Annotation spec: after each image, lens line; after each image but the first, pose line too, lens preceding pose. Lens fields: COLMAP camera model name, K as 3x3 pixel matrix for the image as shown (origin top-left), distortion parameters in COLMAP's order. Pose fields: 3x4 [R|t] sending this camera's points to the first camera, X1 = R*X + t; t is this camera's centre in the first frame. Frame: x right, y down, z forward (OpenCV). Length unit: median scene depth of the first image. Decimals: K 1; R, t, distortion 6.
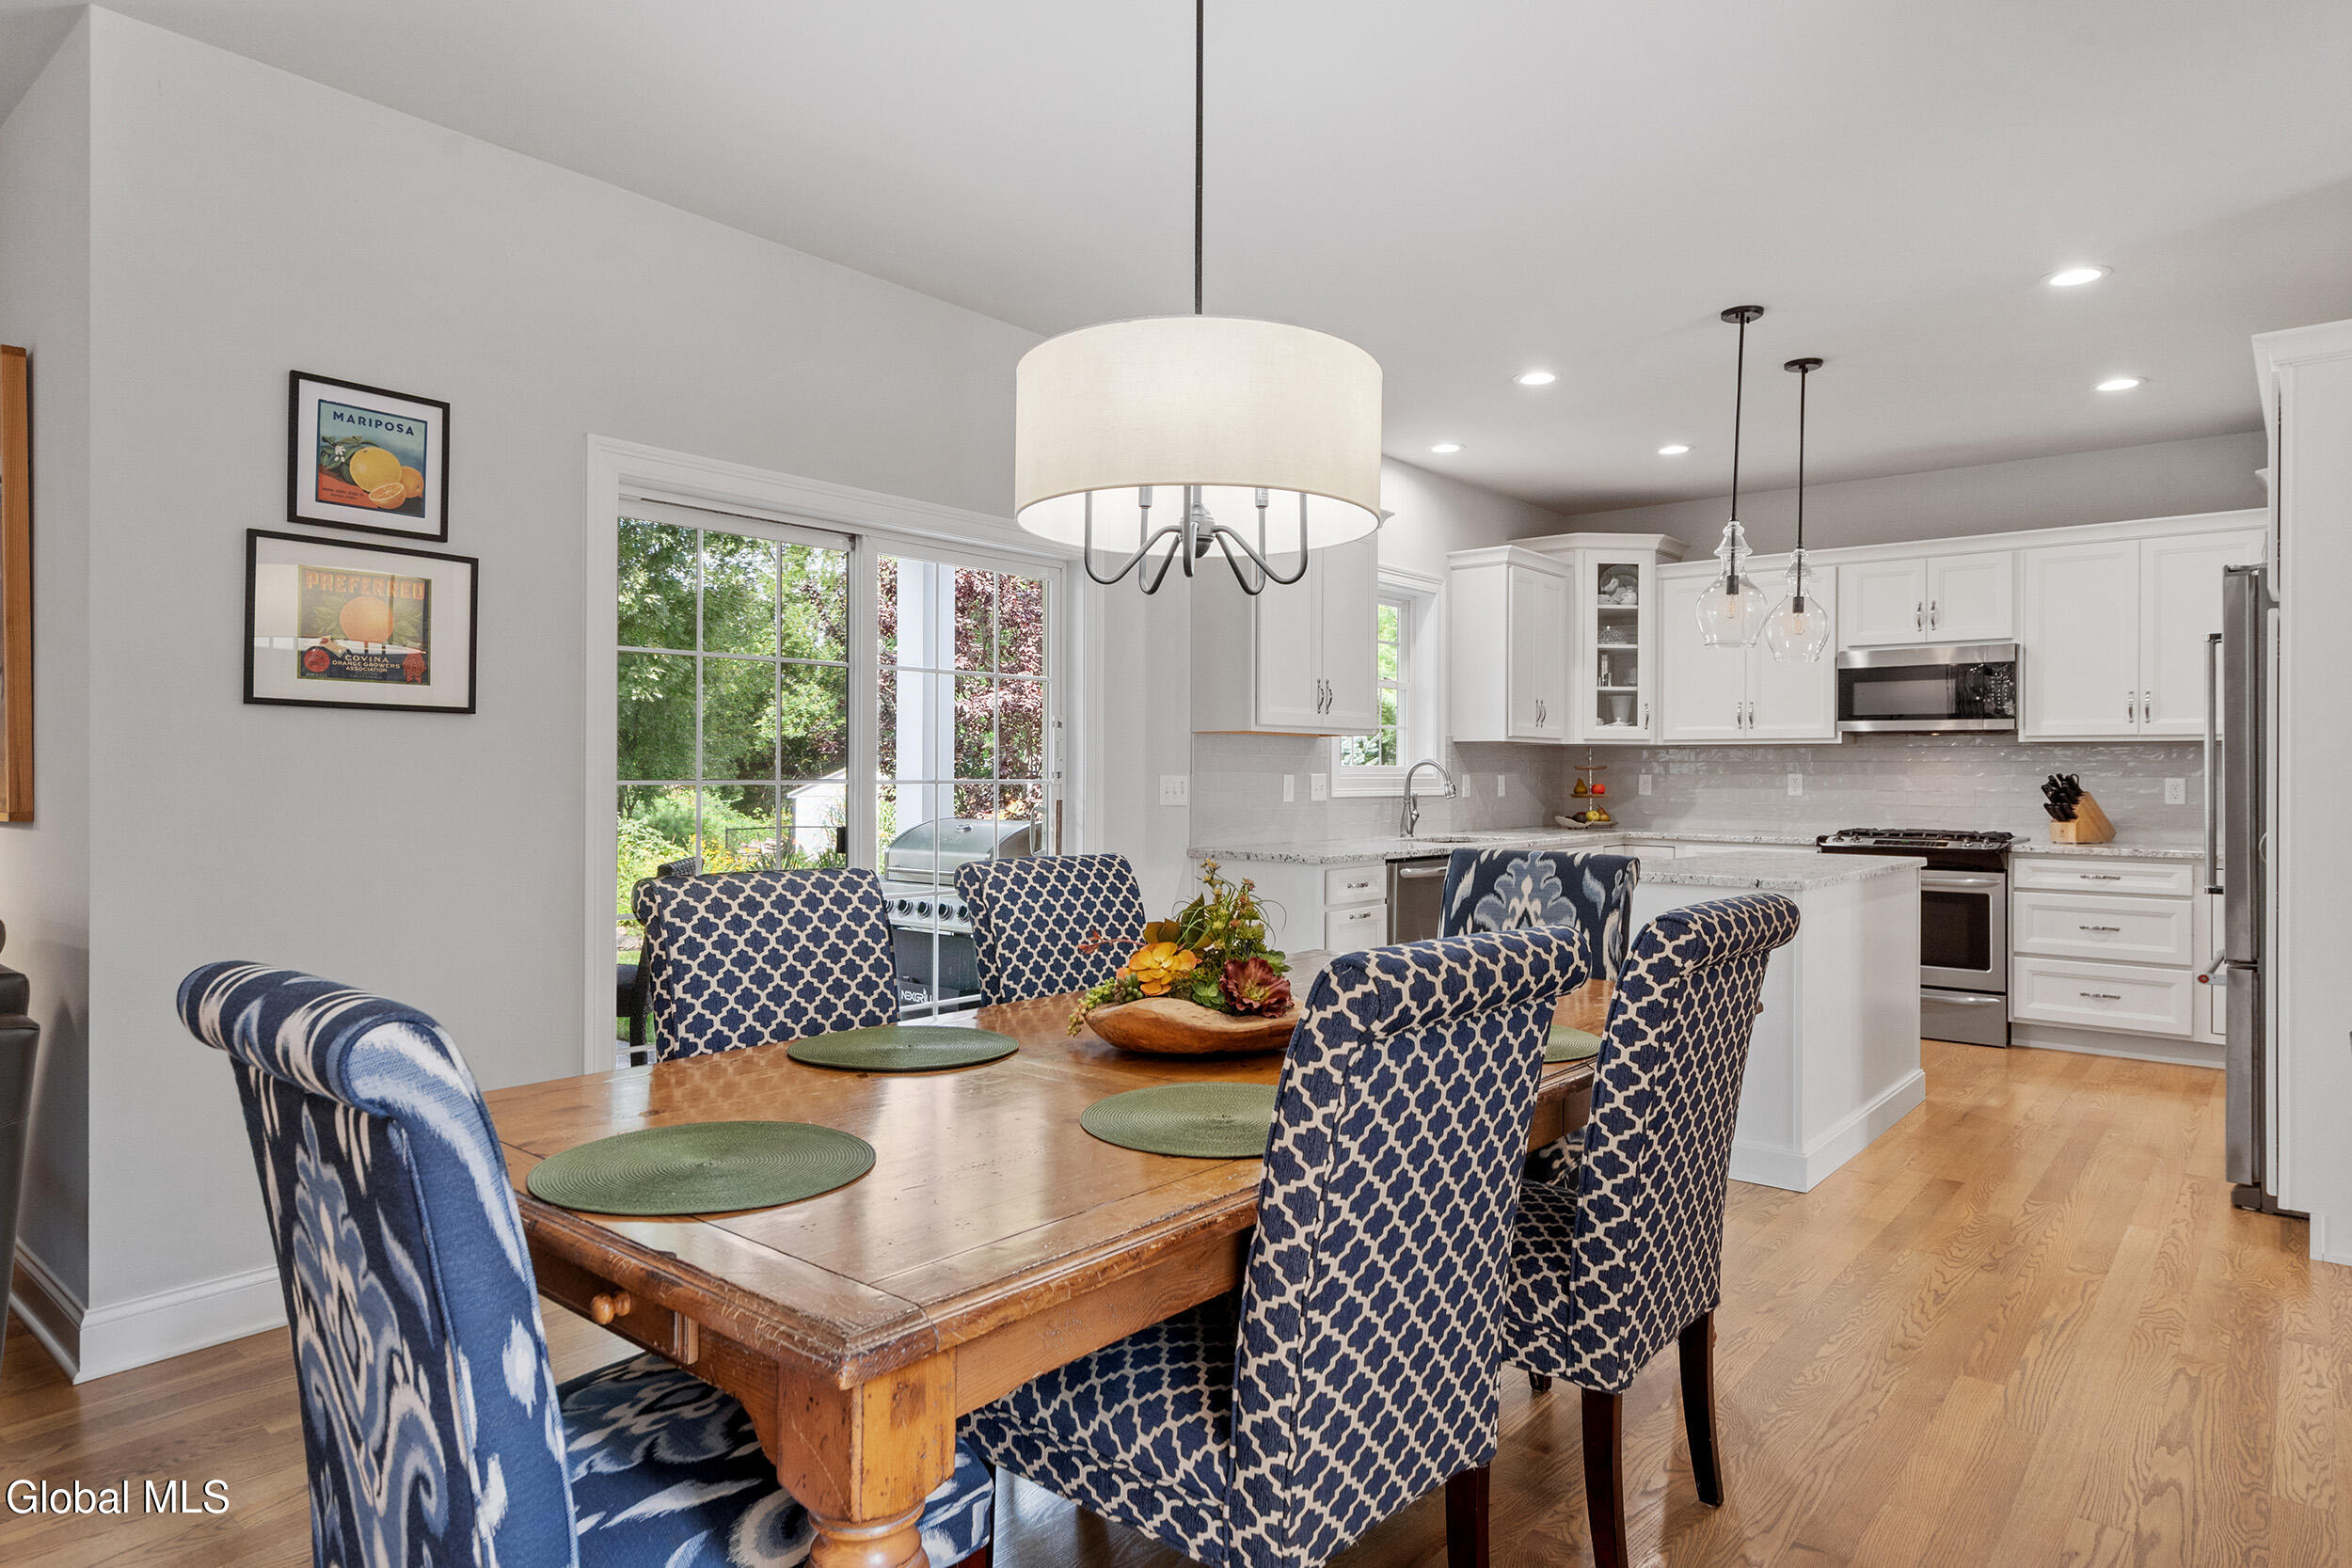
lens RADIAL K [[1369.9, 0, 1170.0], [0, 1369.9, 772.7], [0, 0, 1]] dist [0.008958, -0.000621]
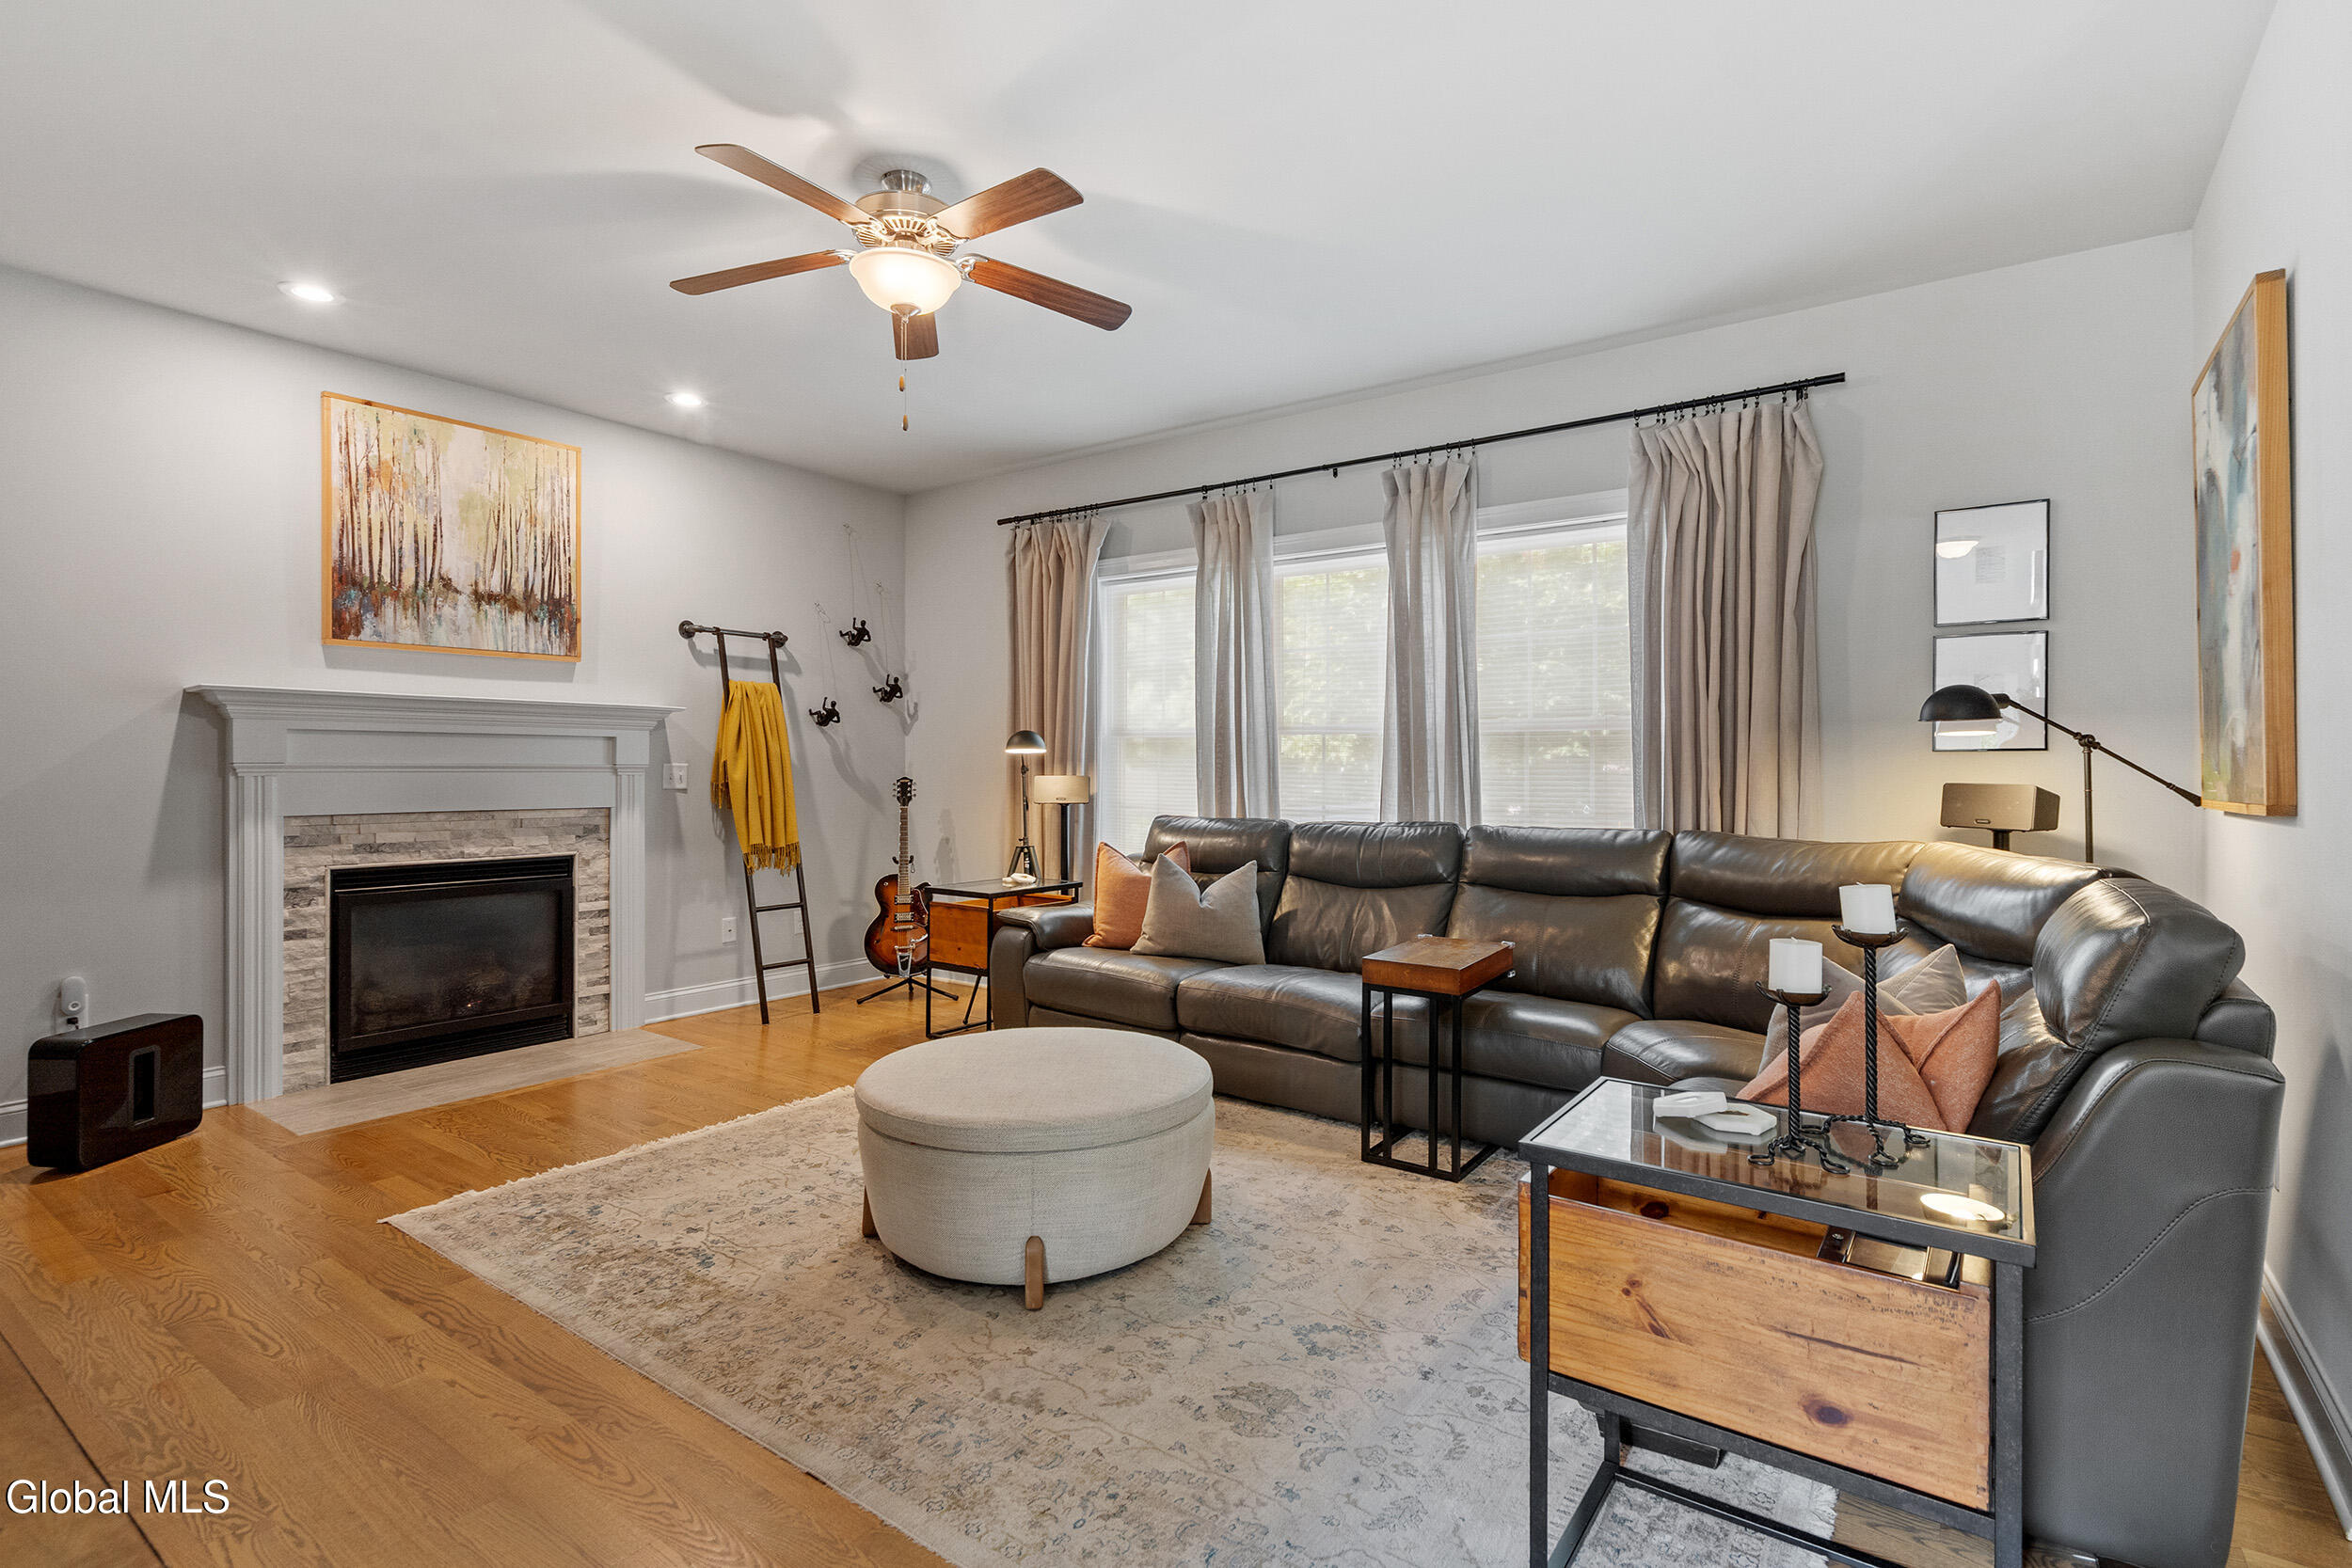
lens RADIAL K [[1116.6, 0, 1180.6], [0, 1116.6, 777.1], [0, 0, 1]] dist [-0.008090, 0.002716]
pose [[0.081907, 0.008355, -0.996605, -0.090919], [-0.001595, 0.999965, 0.008252, 0.003062], [0.996639, 0.000914, 0.081917, 0.119862]]
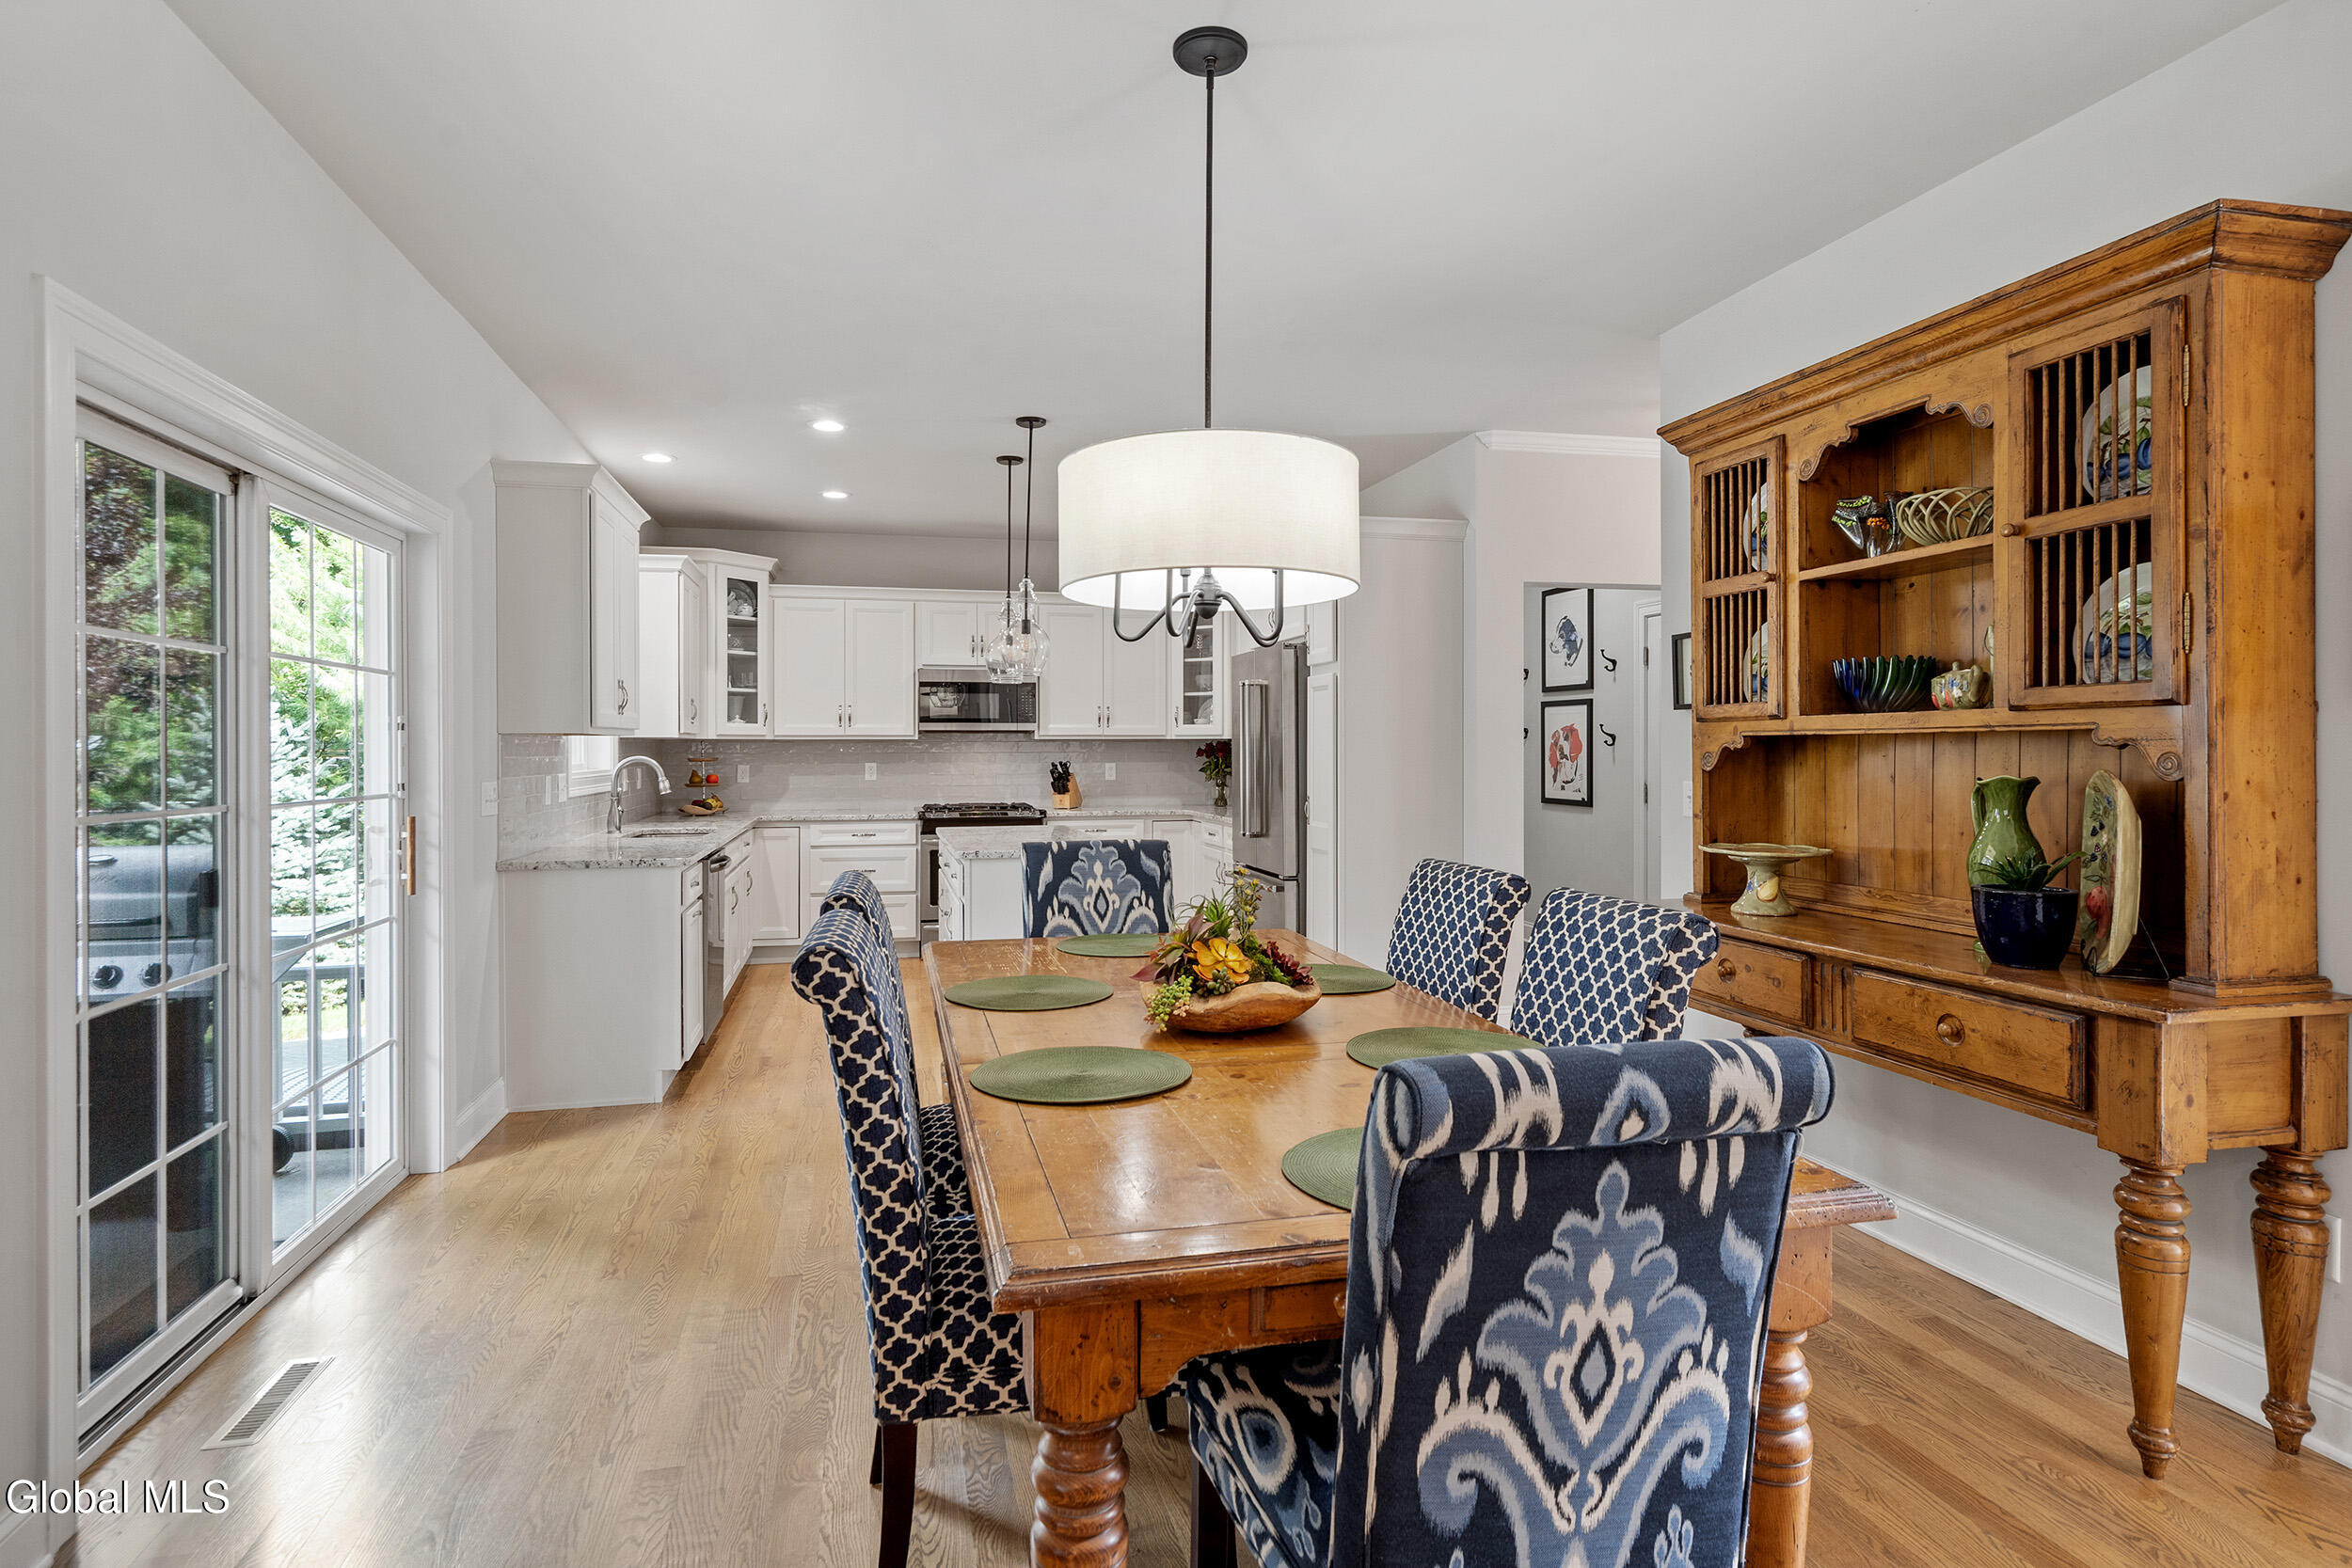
lens RADIAL K [[1216.7, 0, 1161.7], [0, 1216.7, 753.4], [0, 0, 1]] dist [-0.012613, 0.001745]
pose [[0.595761, -0.009316, 0.803108, -0.308981], [0.005121, 0.999956, 0.007800, -0.016573], [-0.803146, -0.000535, 0.595783, 0.140908]]
